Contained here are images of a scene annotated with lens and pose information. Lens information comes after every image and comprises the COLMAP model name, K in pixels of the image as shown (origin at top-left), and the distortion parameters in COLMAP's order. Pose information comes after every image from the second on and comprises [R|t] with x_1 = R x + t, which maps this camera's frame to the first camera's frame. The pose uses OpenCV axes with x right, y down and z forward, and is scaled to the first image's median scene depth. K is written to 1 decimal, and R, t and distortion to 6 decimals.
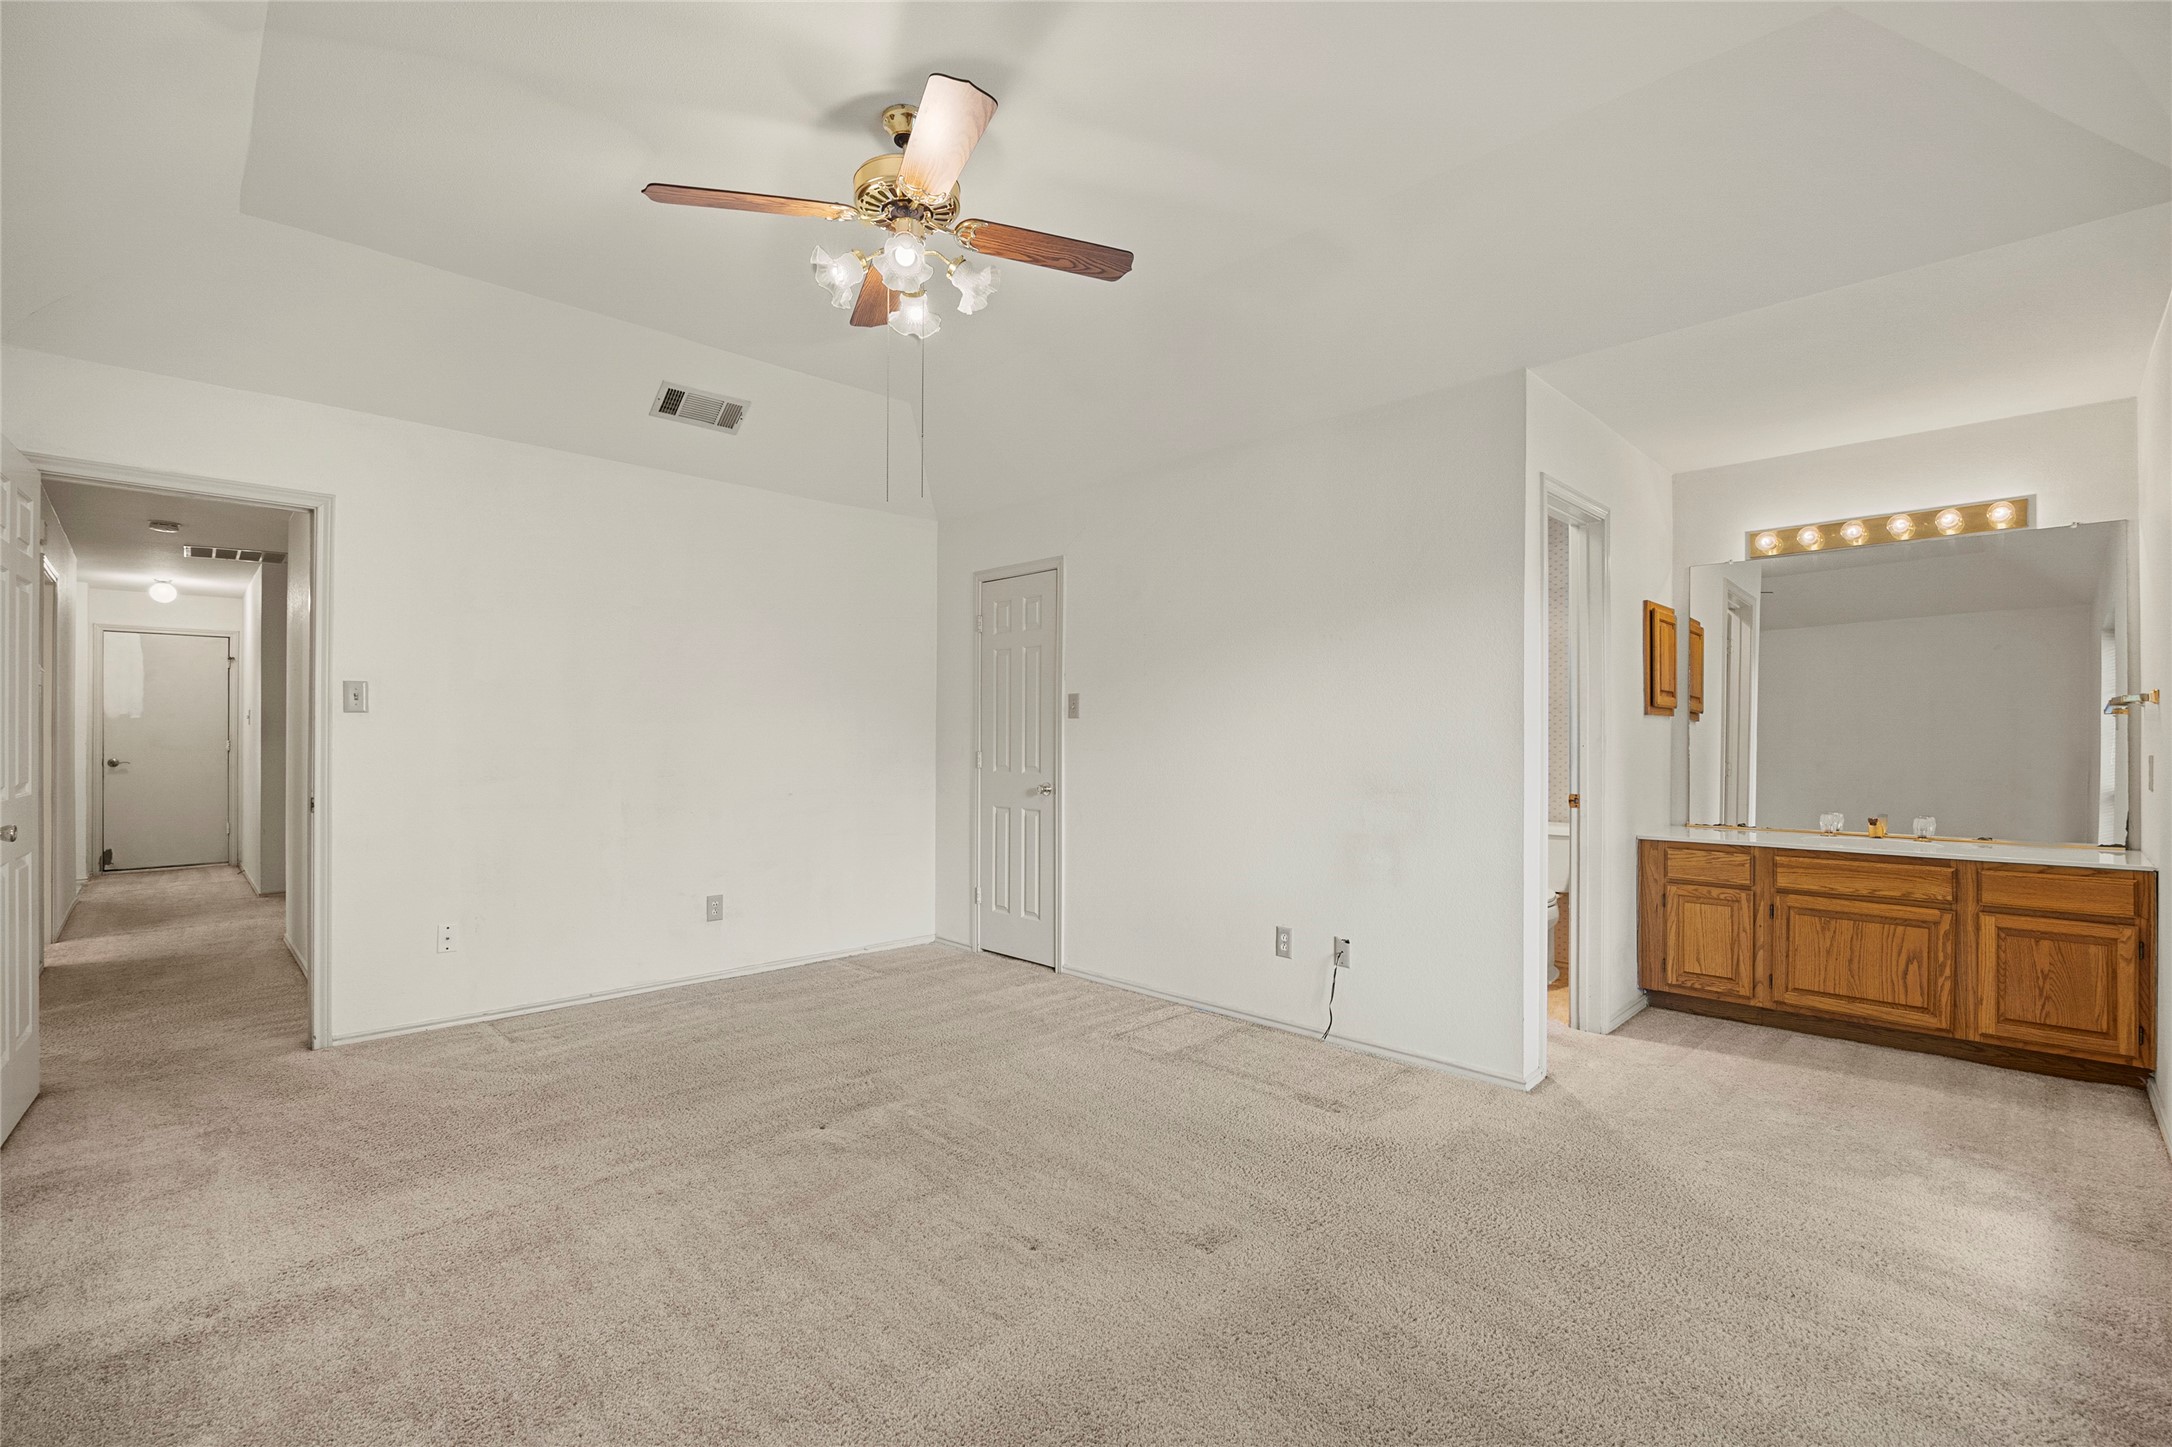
lens RADIAL K [[980.1, 0, 1088.4], [0, 980.1, 702.9], [0, 0, 1]] dist [-0.001283, -0.000396]
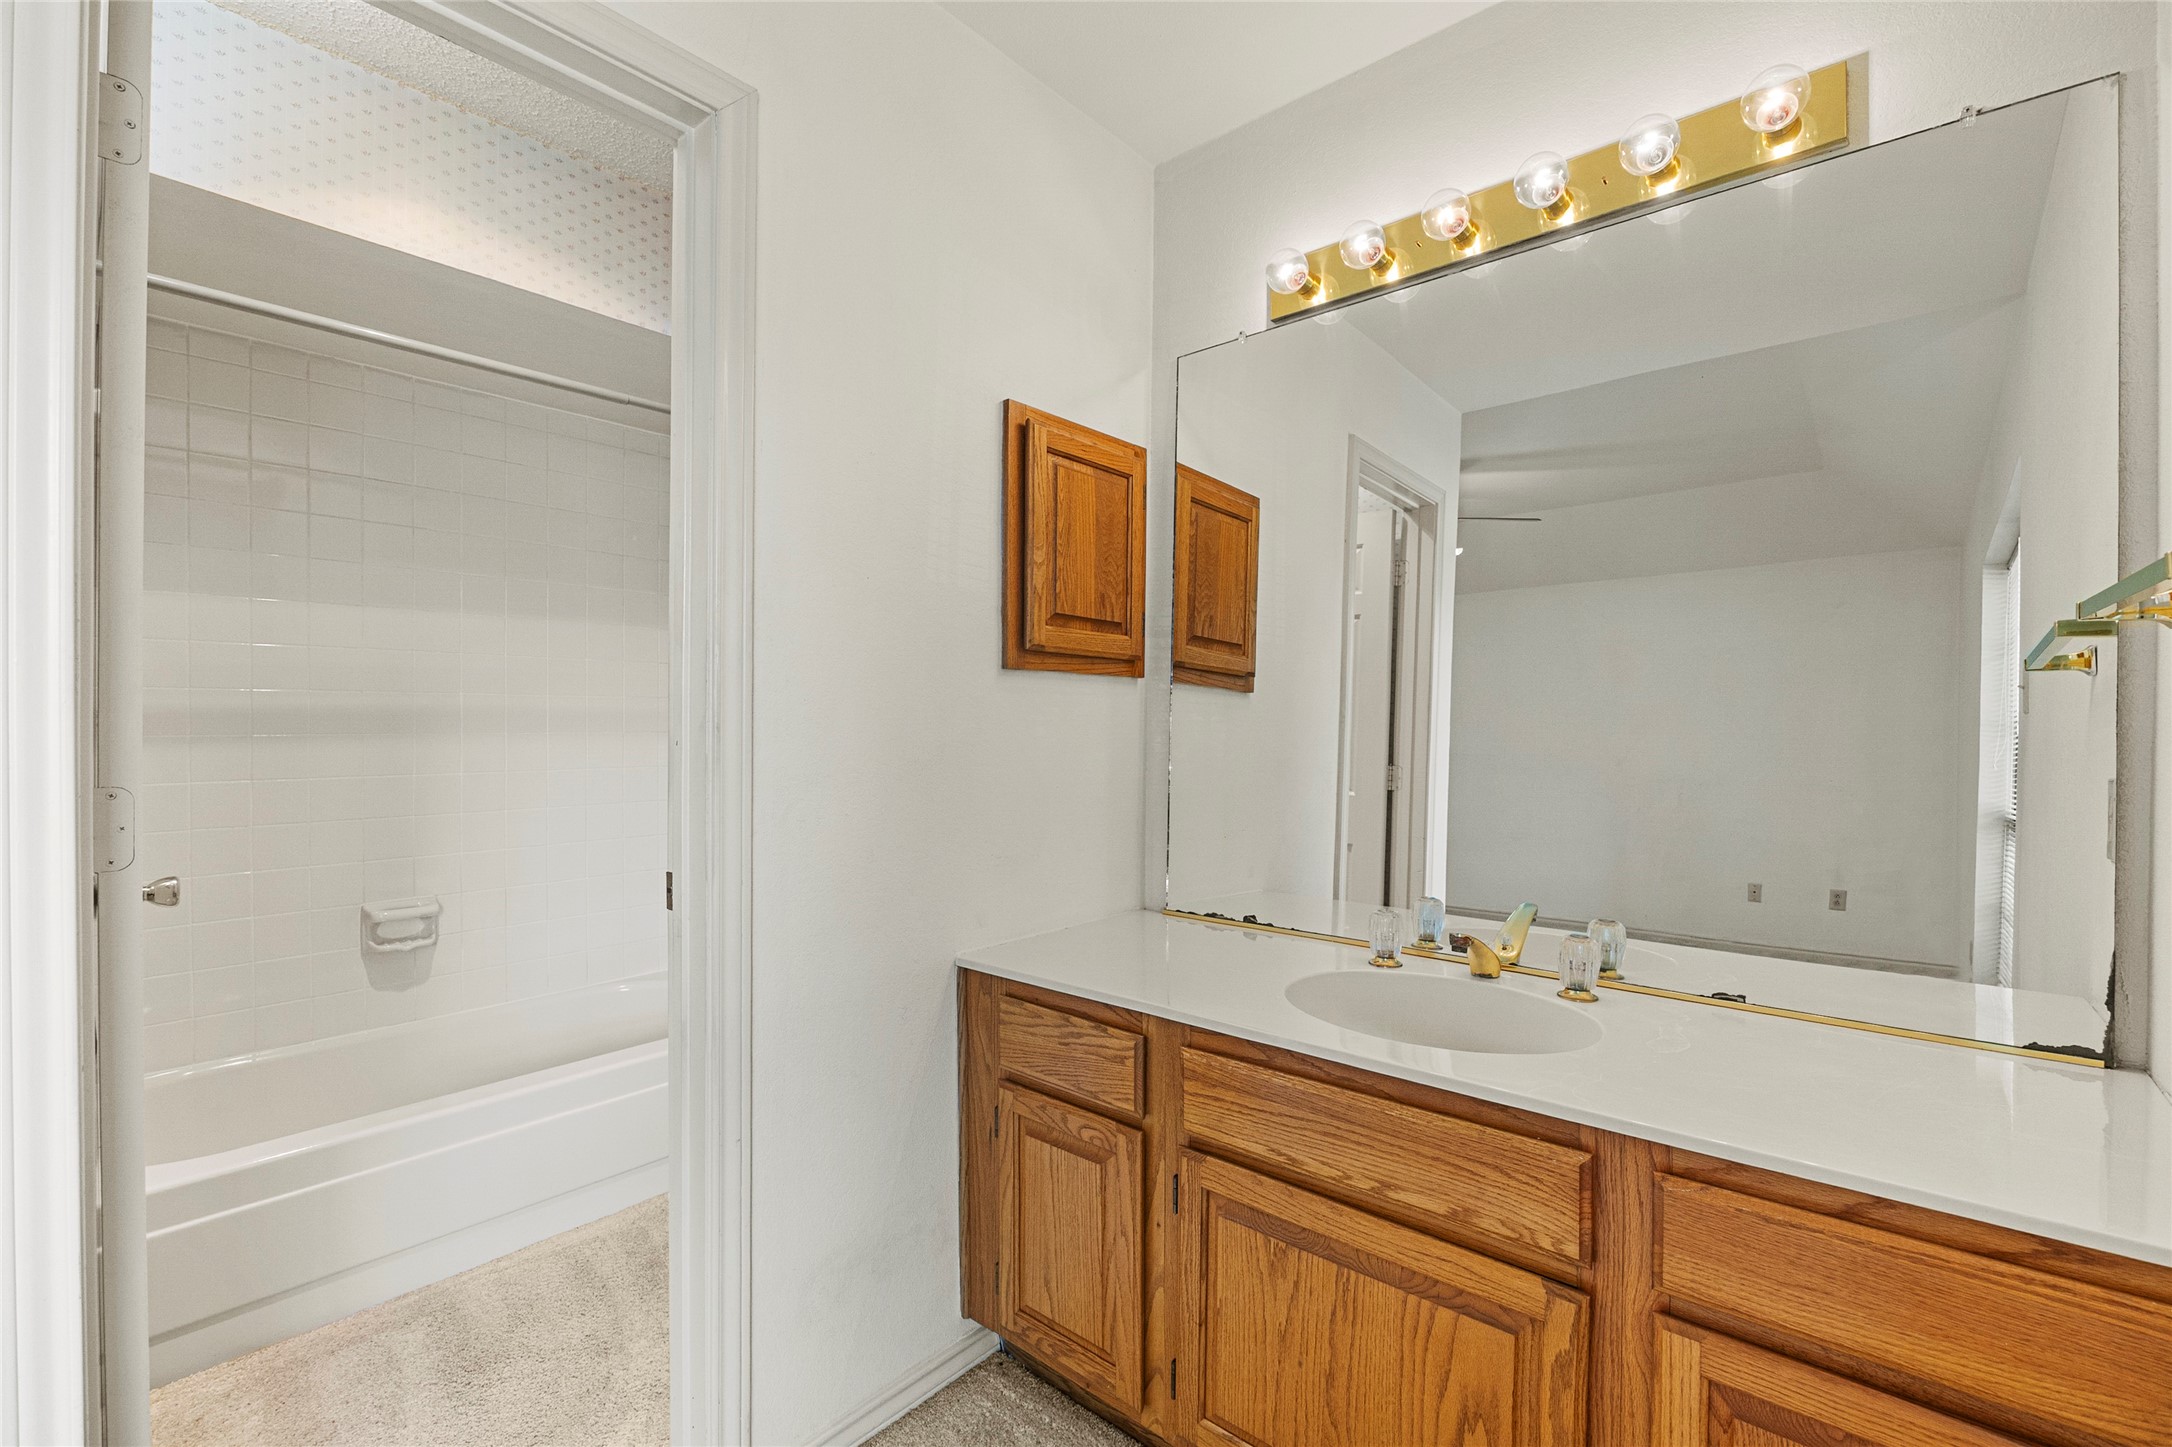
lens RADIAL K [[953.1, 0, 1081.1], [0, 953.1, 708.8], [0, 0, 1]] dist [-0.002465, -0.000126]
pose [[0.997828, 0.001061, 0.065859, 0.656324], [-0.002460, 0.999773, 0.021167, 0.023076], [-0.065822, -0.021283, 0.997604, 0.666211]]
